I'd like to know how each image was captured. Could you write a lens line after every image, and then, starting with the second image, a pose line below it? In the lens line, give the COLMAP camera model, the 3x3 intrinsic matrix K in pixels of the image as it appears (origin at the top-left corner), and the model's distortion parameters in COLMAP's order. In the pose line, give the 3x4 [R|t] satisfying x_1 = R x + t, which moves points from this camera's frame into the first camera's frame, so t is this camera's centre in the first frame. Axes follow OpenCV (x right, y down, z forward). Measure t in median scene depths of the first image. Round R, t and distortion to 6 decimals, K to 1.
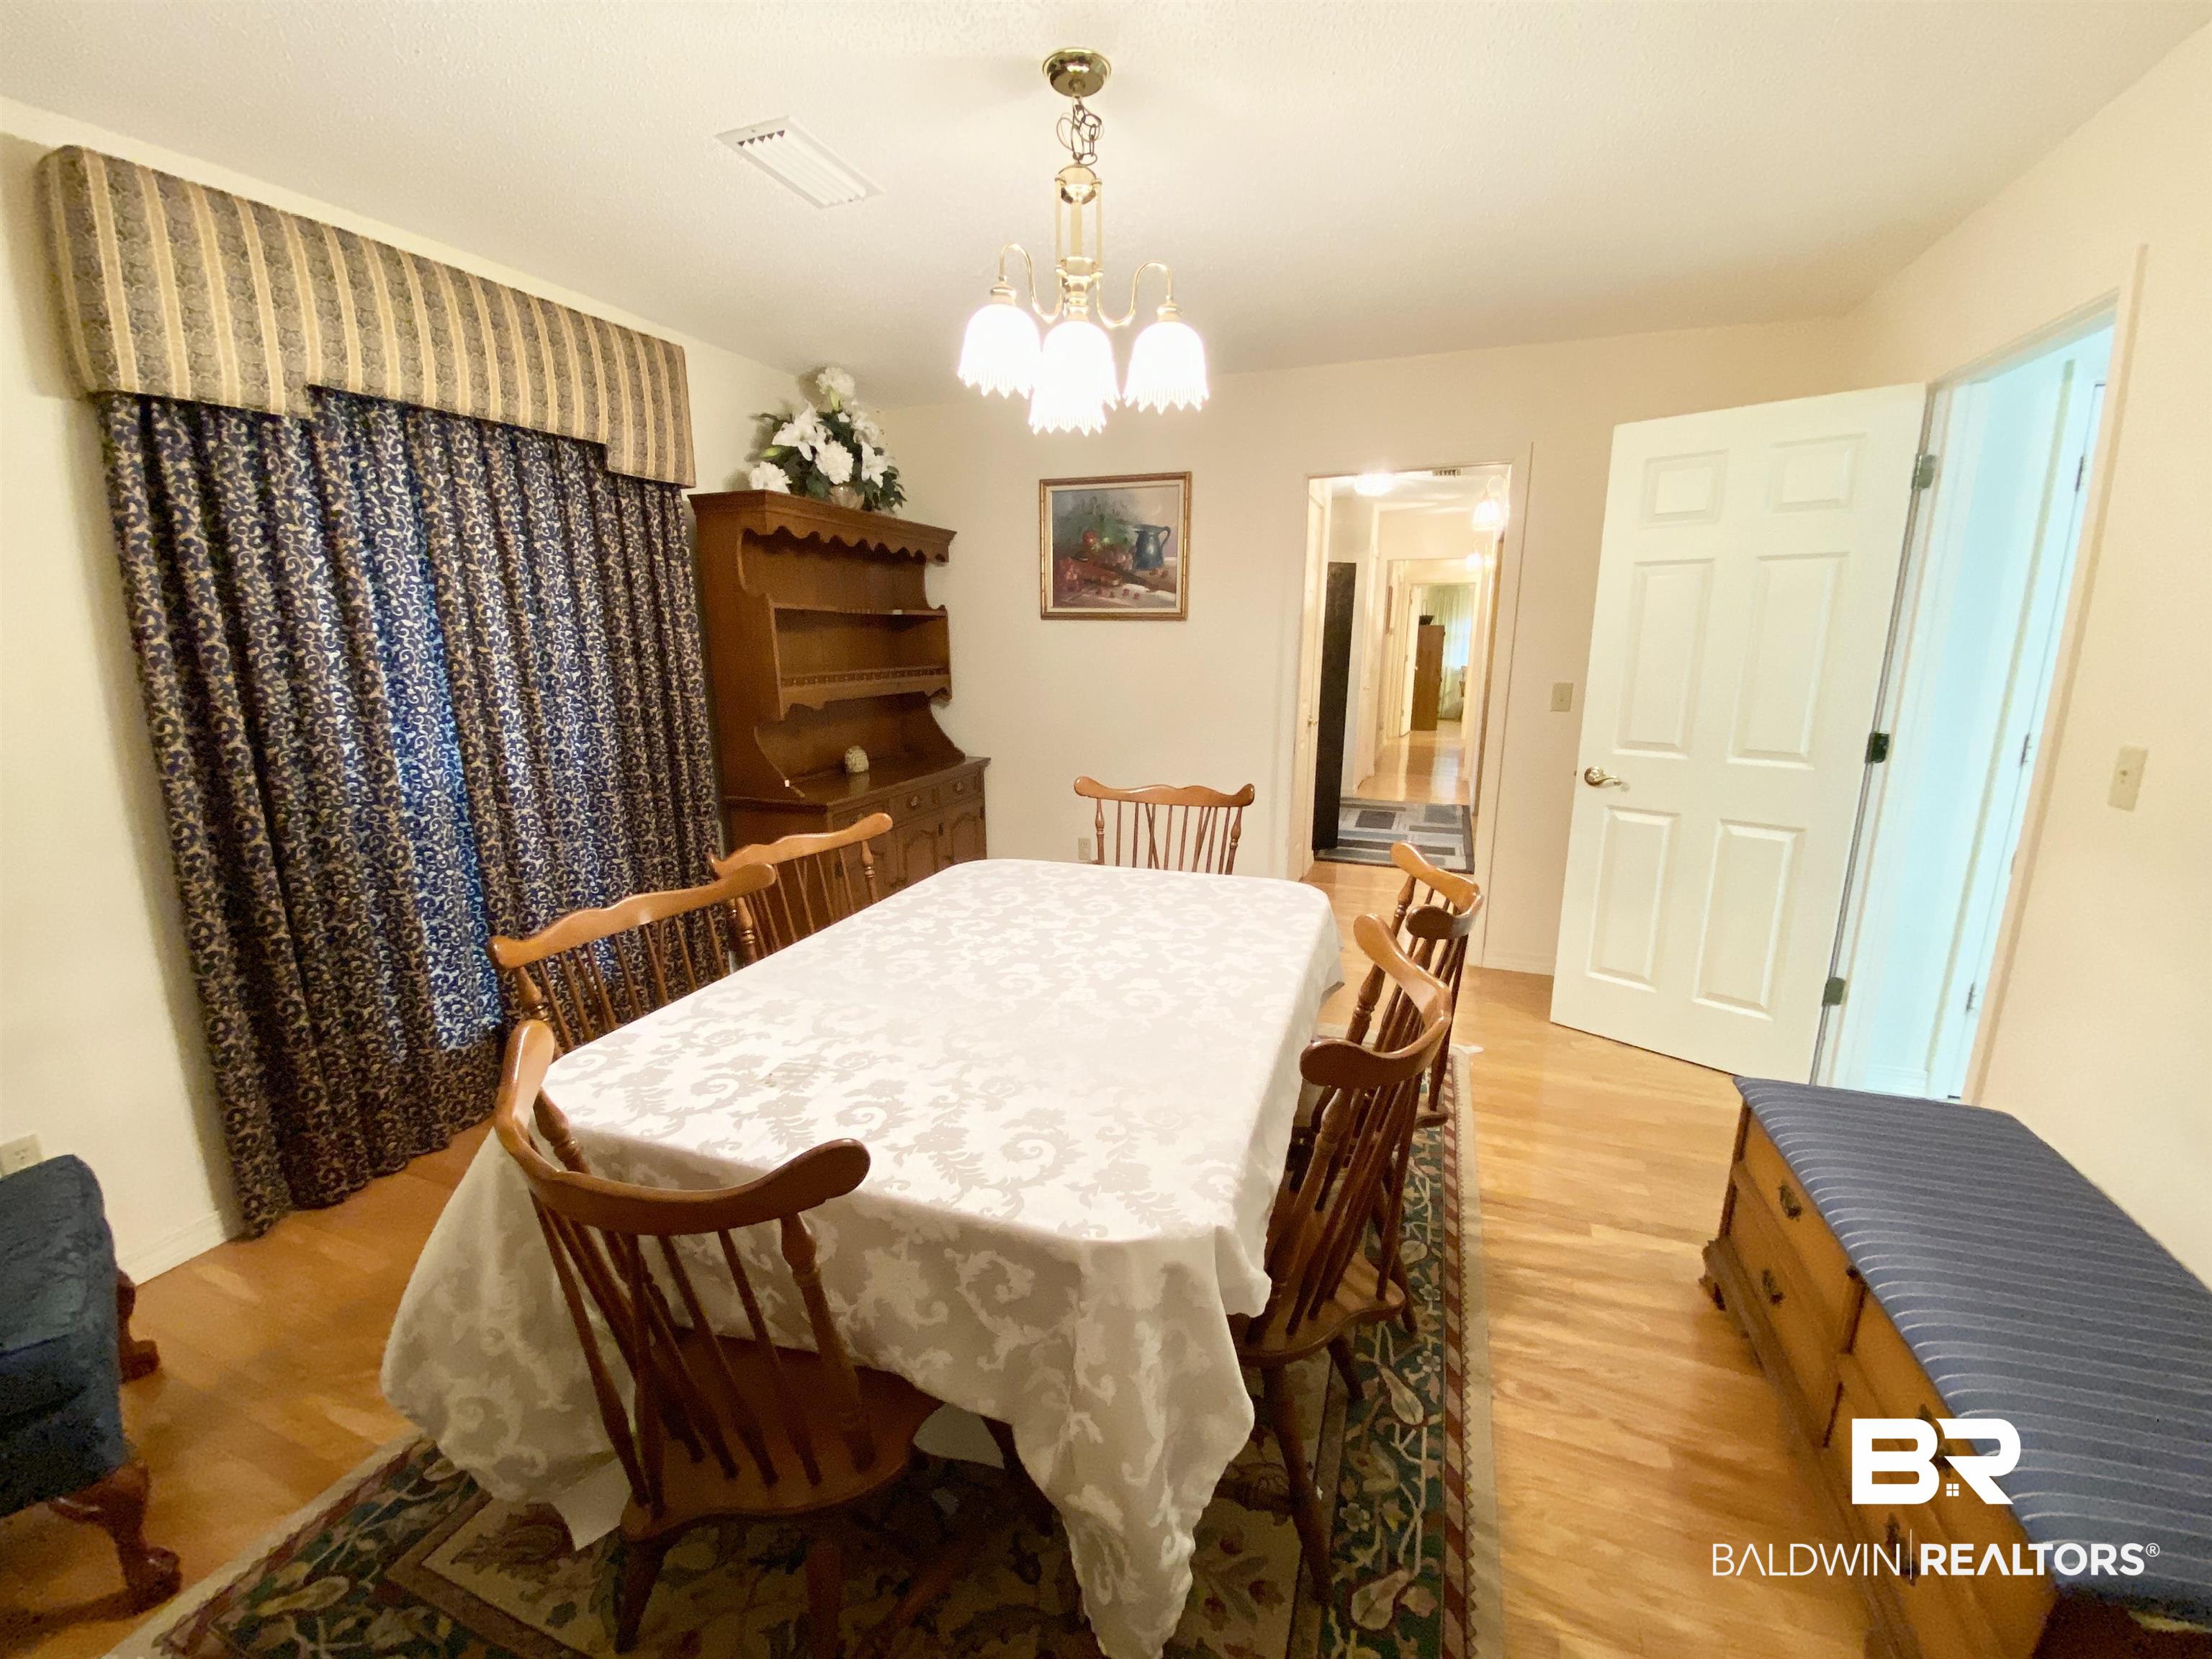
lens RADIAL K [[912.0, 0, 1112.4], [0, 912.0, 841.8], [0, 0, 1]] dist [0.020702, -0.019395]
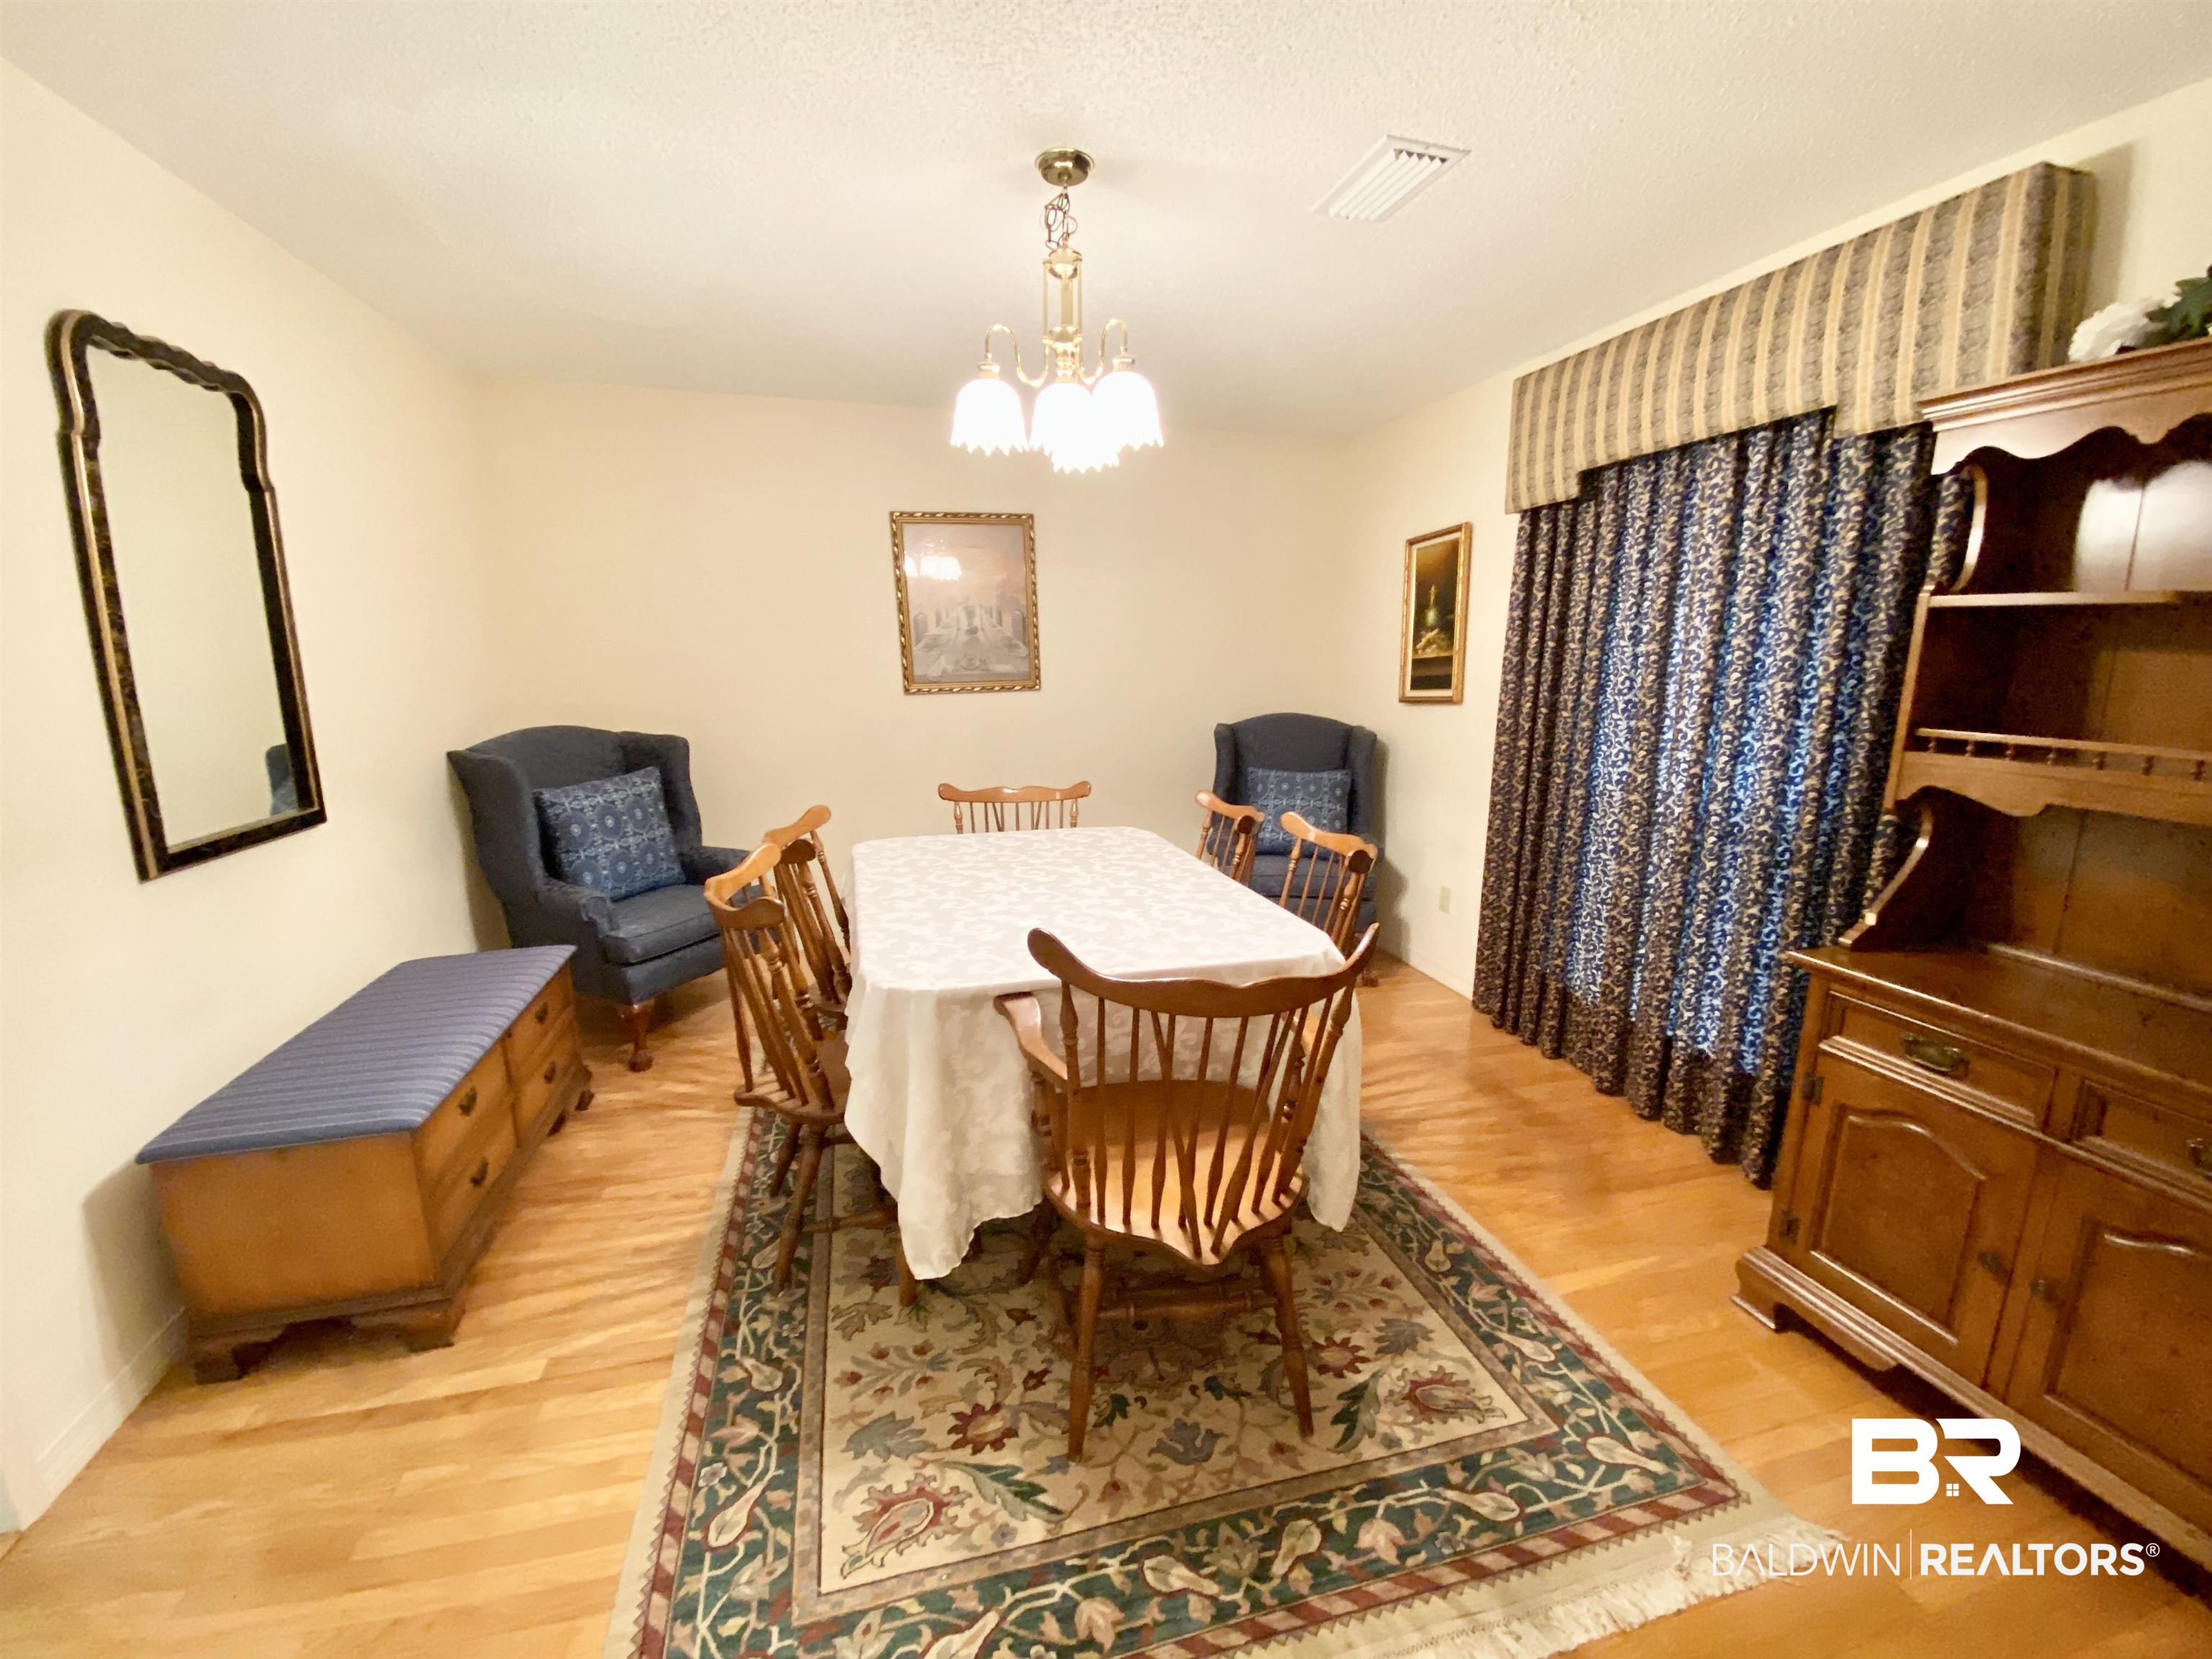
lens RADIAL K [[912.0, 0, 1112.4], [0, 912.0, 841.8], [0, 0, 1]] dist [0.020702, -0.019395]
pose [[-0.822251, 0.115838, -0.557212, 0.527124], [-0.126978, 0.917048, 0.378020, -0.409287], [0.554779, 0.381581, -0.739335, 1.793663]]
